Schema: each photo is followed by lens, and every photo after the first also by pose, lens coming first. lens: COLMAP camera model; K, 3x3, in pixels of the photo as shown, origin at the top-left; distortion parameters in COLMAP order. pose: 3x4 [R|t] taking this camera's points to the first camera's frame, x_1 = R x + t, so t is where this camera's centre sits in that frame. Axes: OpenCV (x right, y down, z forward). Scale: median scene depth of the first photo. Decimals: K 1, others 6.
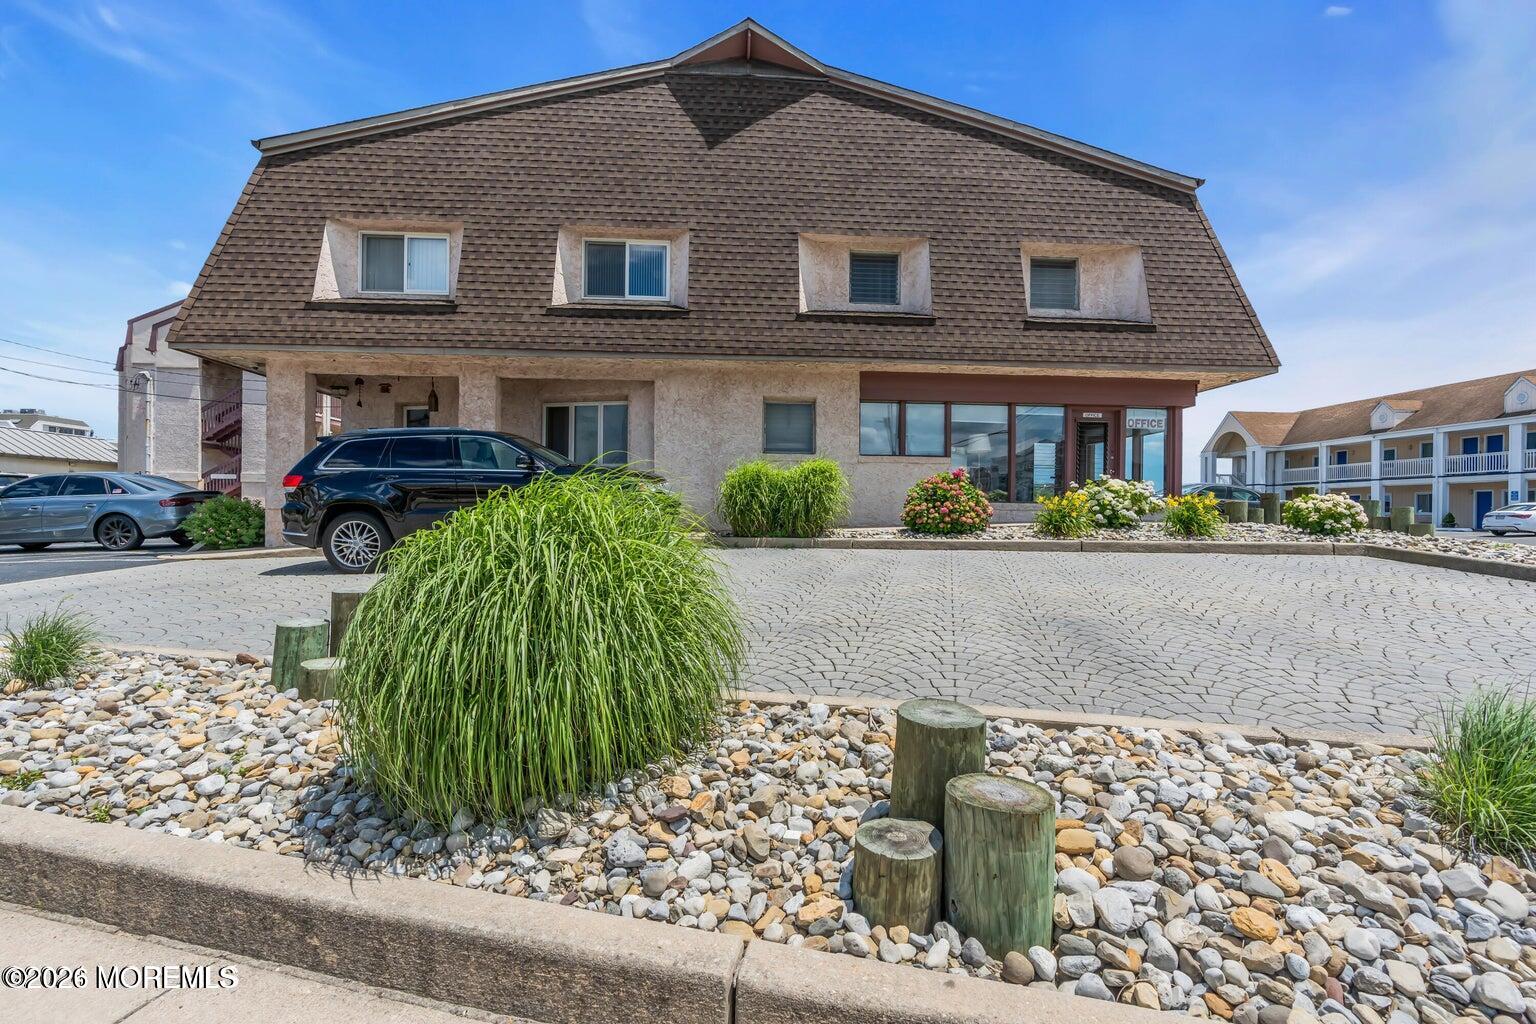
lens RADIAL K [[694.4, 0, 774.5], [0, 694.4, 509.9], [0, 0, 1]] dist [-0.010040, 0.000185]
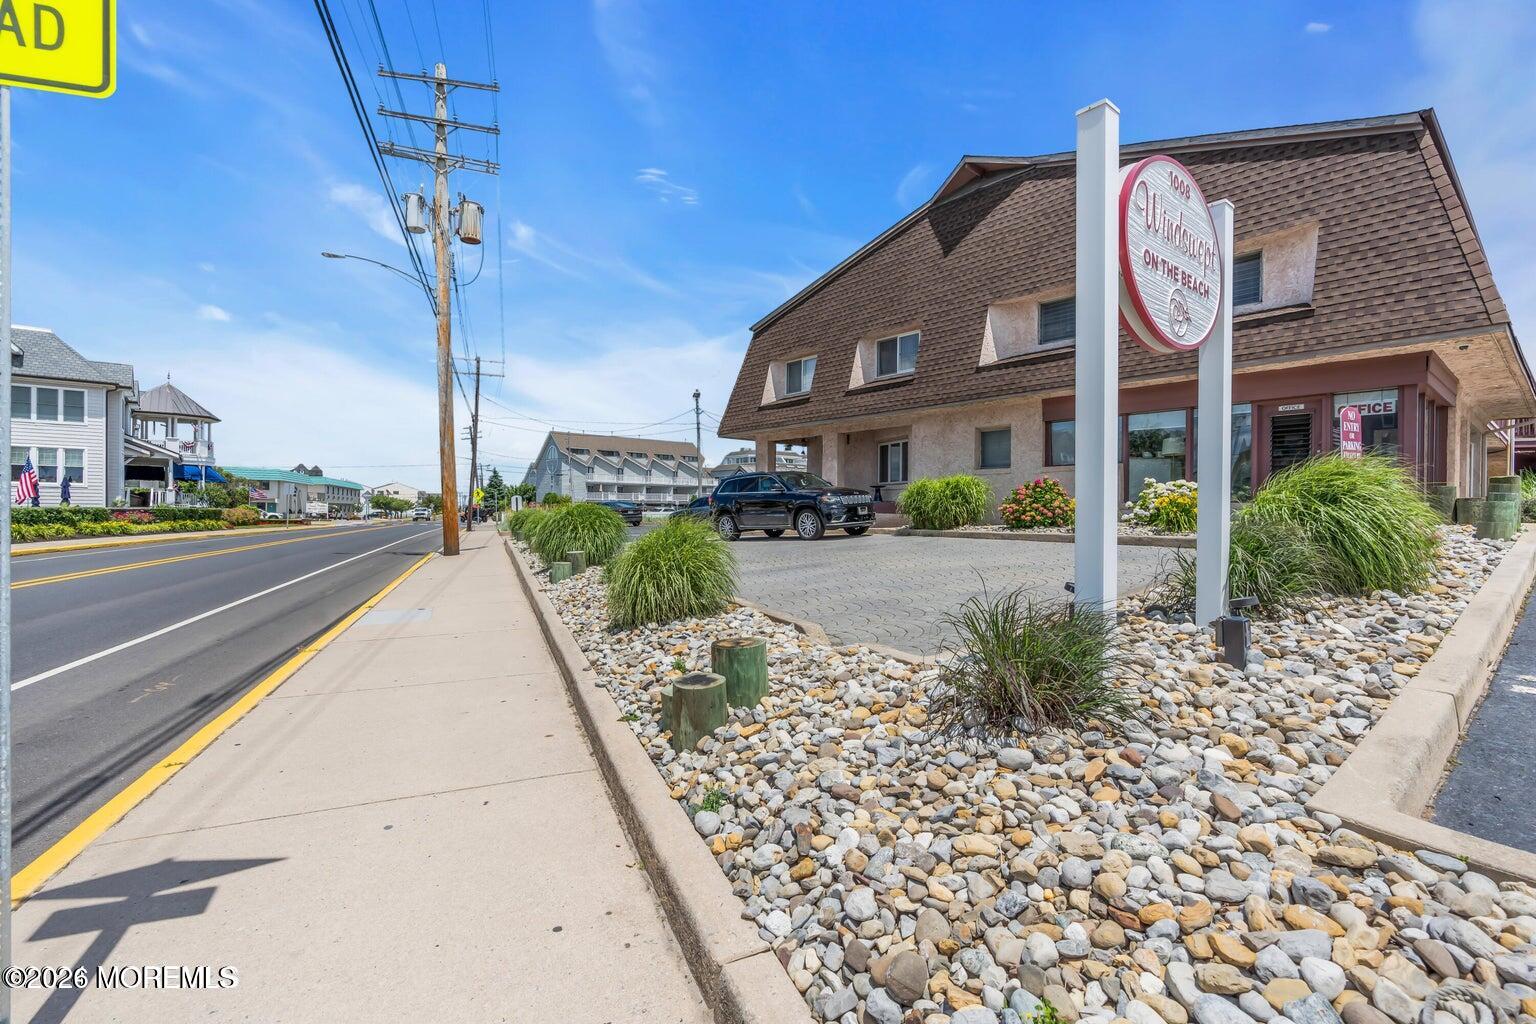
lens RADIAL K [[694.4, 0, 774.5], [0, 694.4, 509.9], [0, 0, 1]] dist [-0.010040, 0.000185]
pose [[0.592921, -0.008038, -0.805221, 0.847745], [0.003657, 0.999967, -0.007289, 0.006550], [0.805252, 0.001377, 0.592931, -0.126244]]
